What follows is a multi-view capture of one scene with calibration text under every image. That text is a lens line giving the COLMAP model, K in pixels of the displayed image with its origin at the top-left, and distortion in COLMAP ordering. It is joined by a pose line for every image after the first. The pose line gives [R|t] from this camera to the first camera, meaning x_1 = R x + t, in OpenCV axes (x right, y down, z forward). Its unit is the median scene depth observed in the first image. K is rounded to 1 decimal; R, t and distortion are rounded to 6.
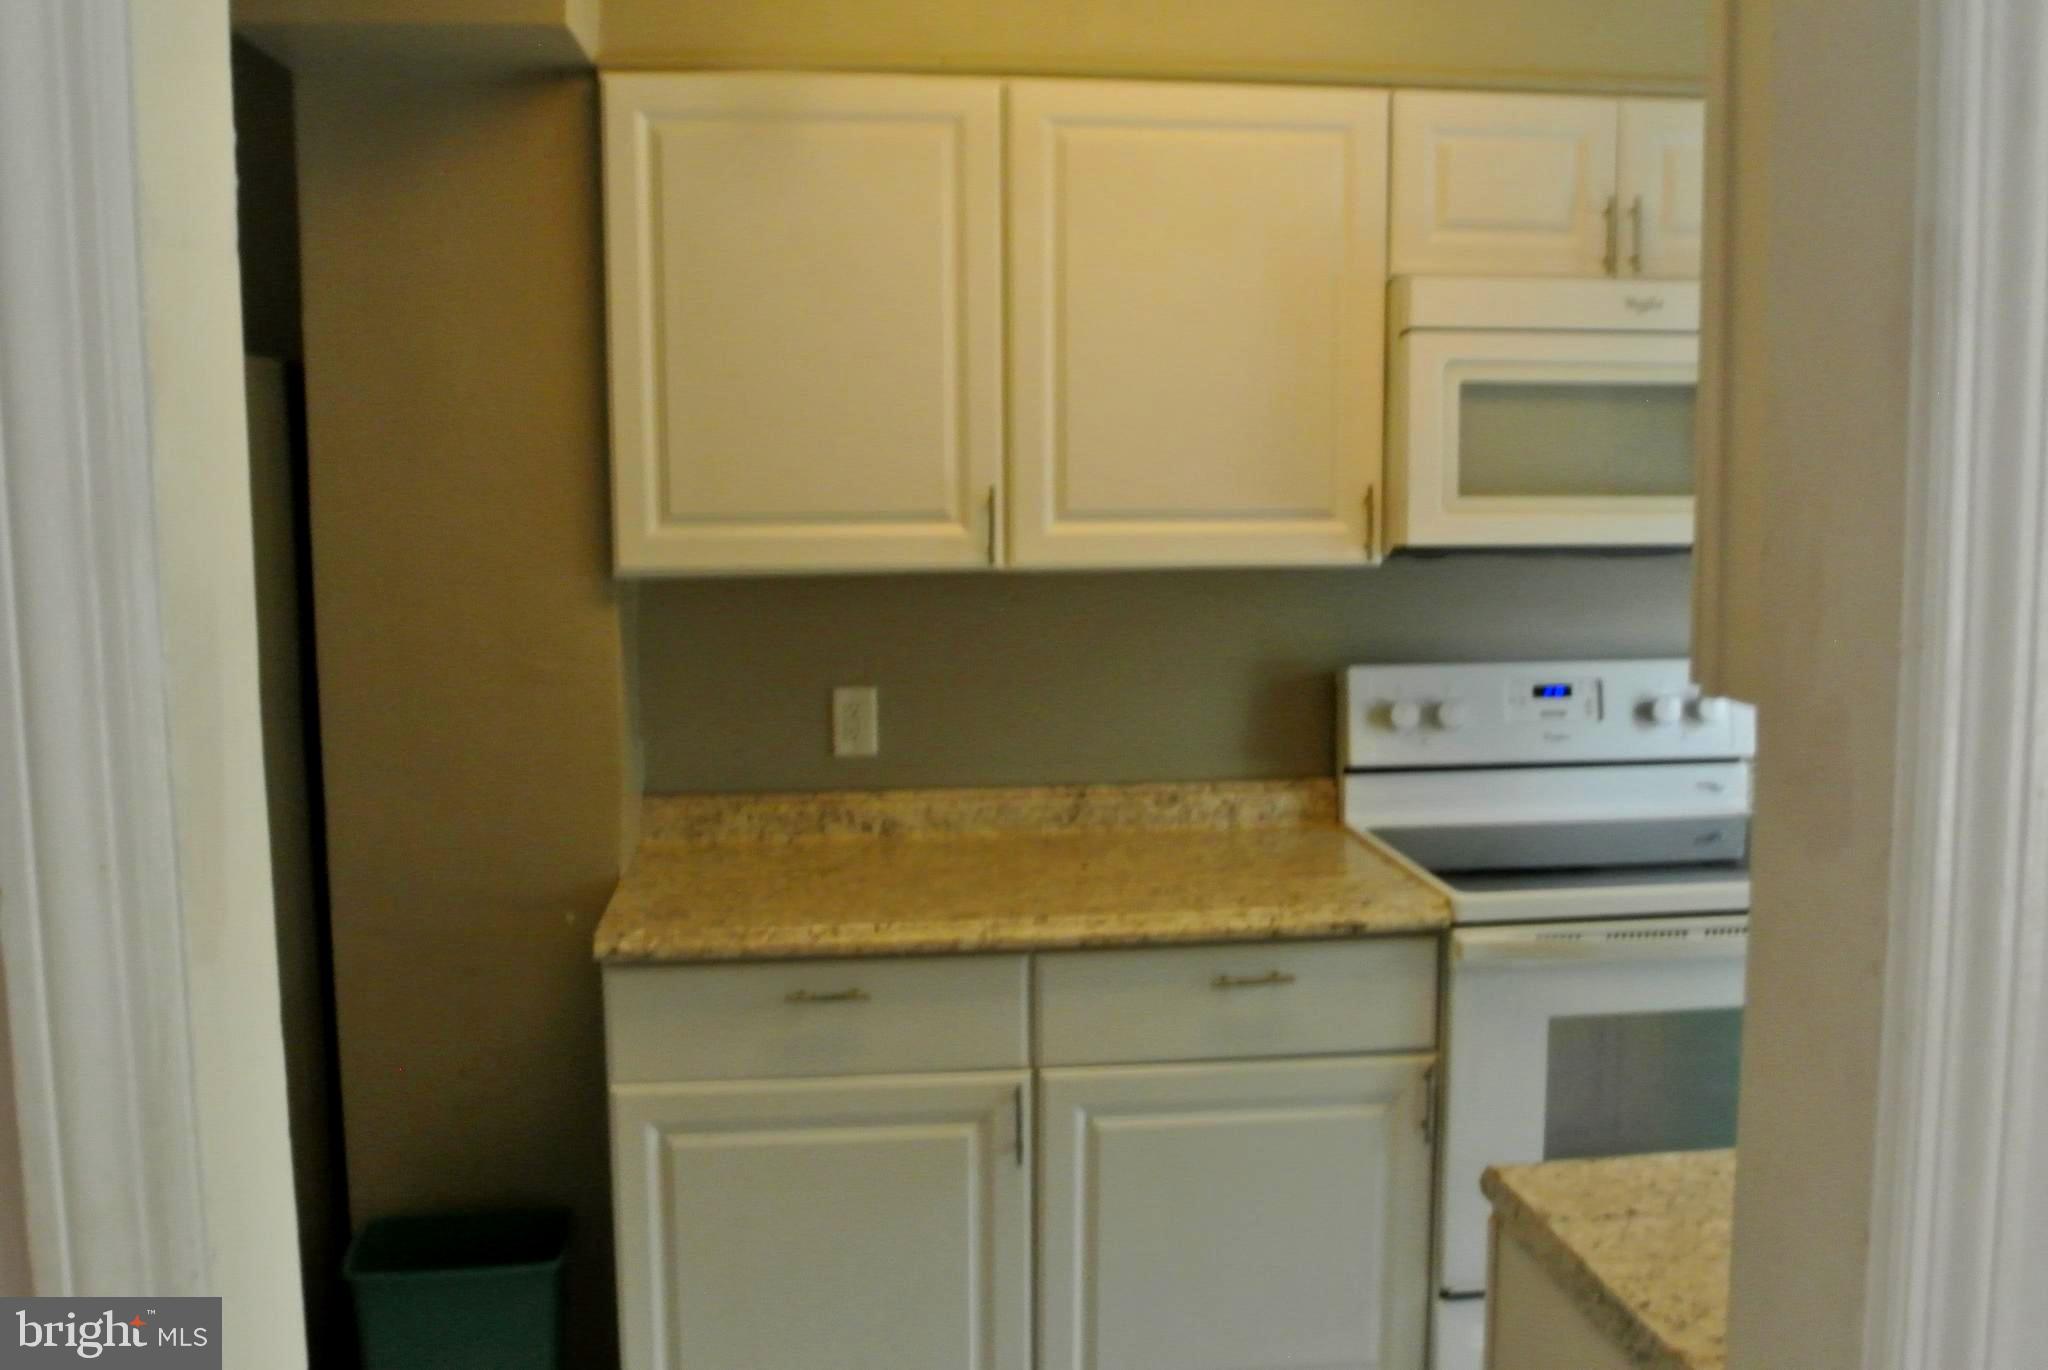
lens RADIAL K [[1895.5, 0, 1041.1], [0, 1895.5, 691.6], [0, 0, 1]] dist [-0.060949, 0.000000]
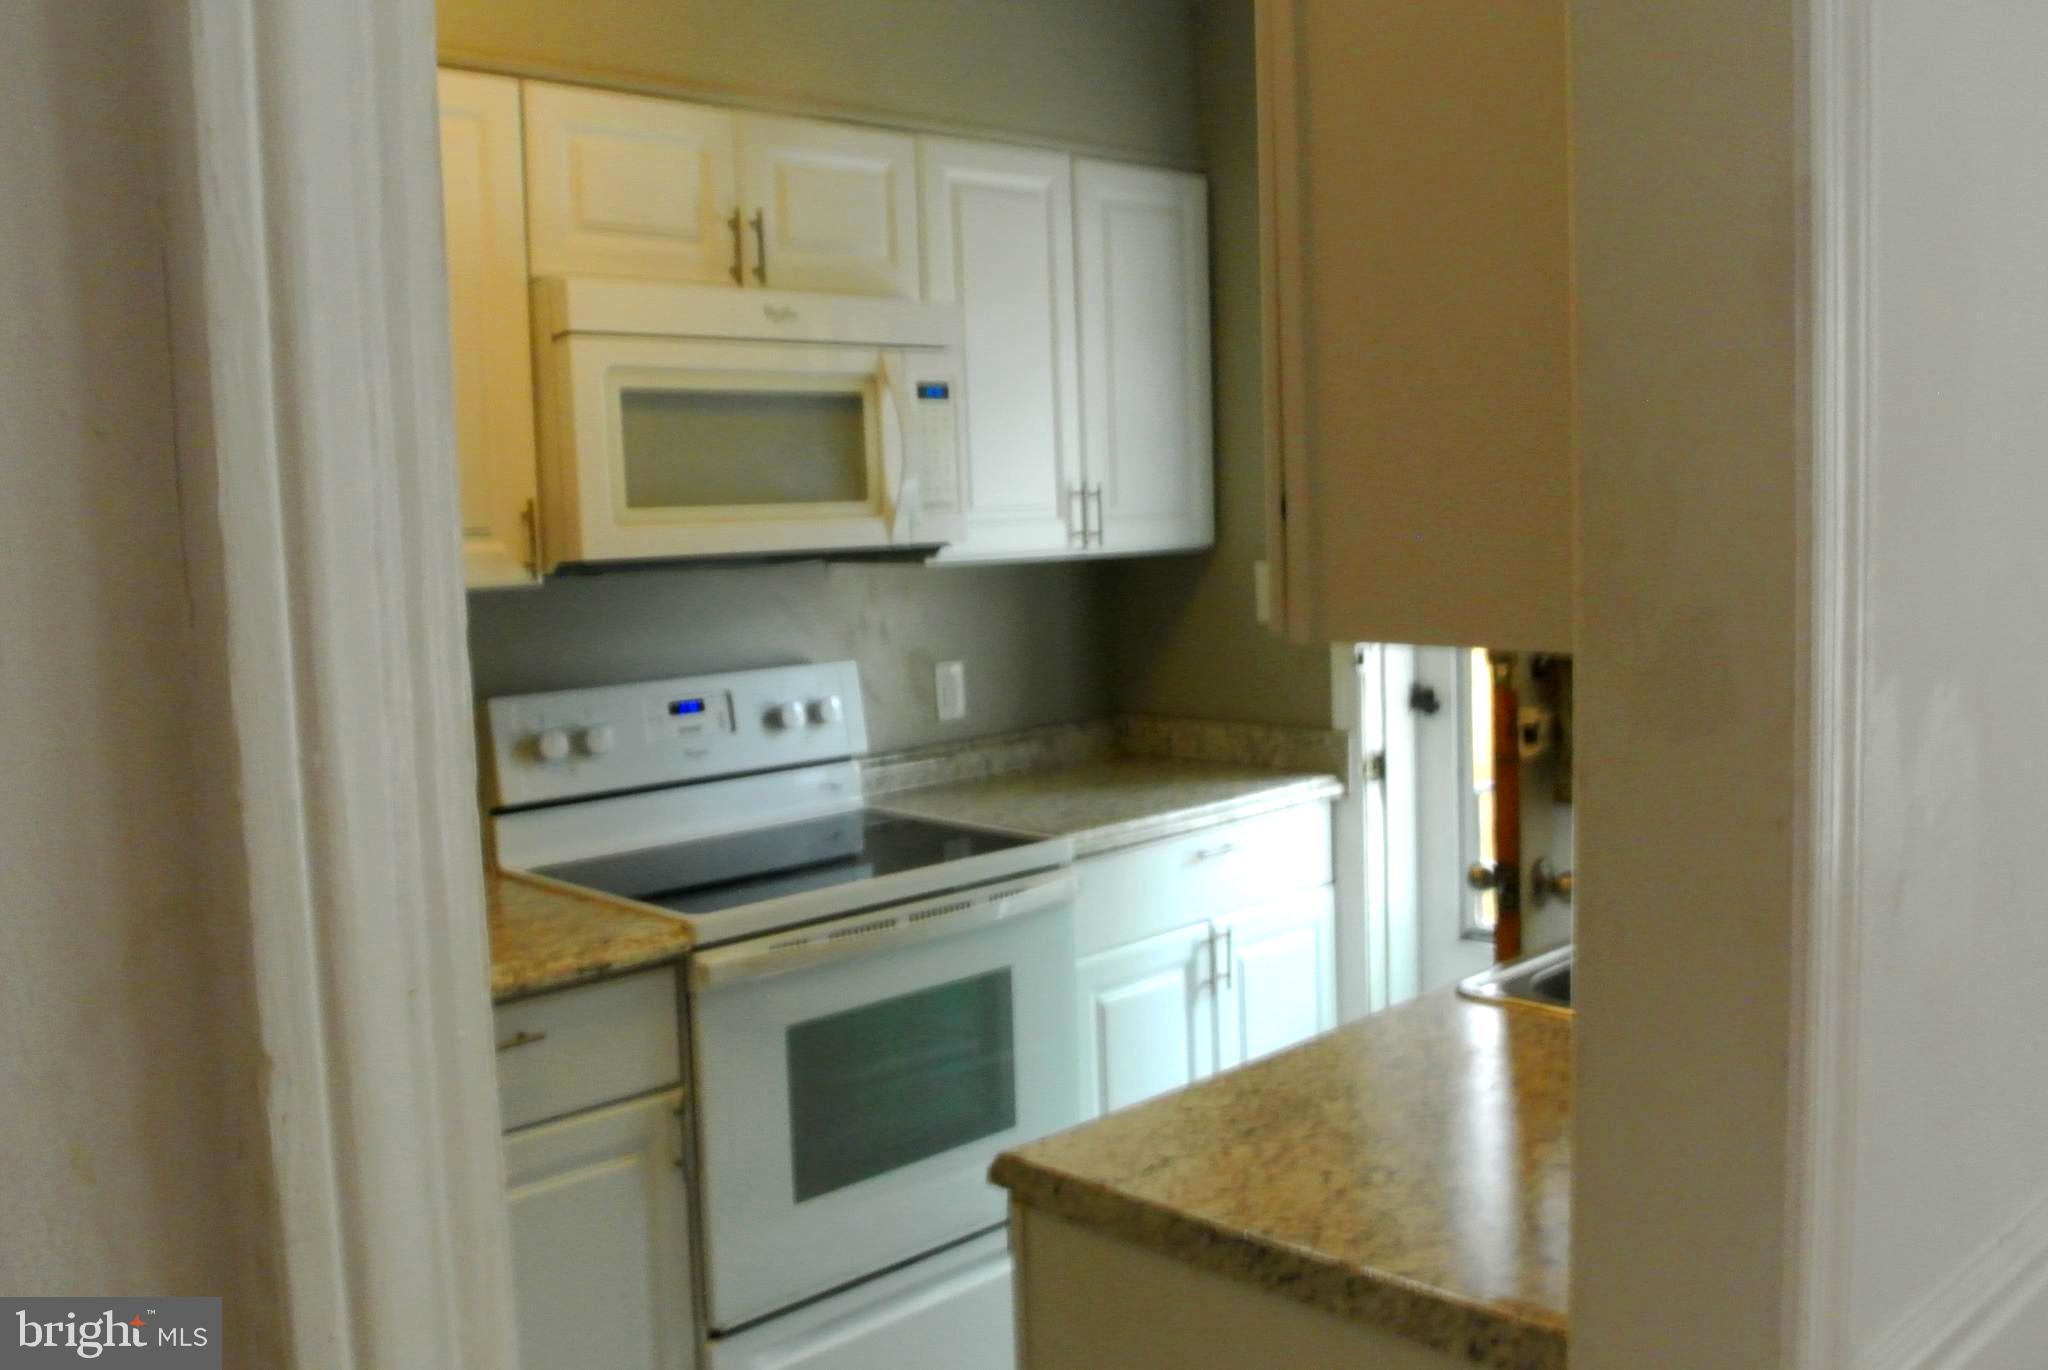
lens RADIAL K [[1895.5, 0, 1029.0], [0, 1895.5, 677.9], [0, 0, 1]] dist [-0.060949, 0.000000]
pose [[0.790820, -0.076500, 0.607250, -0.205434], [0.098448, 0.995138, -0.002843, 0.005455], [-0.604080, 0.062031, 0.794506, 0.118256]]
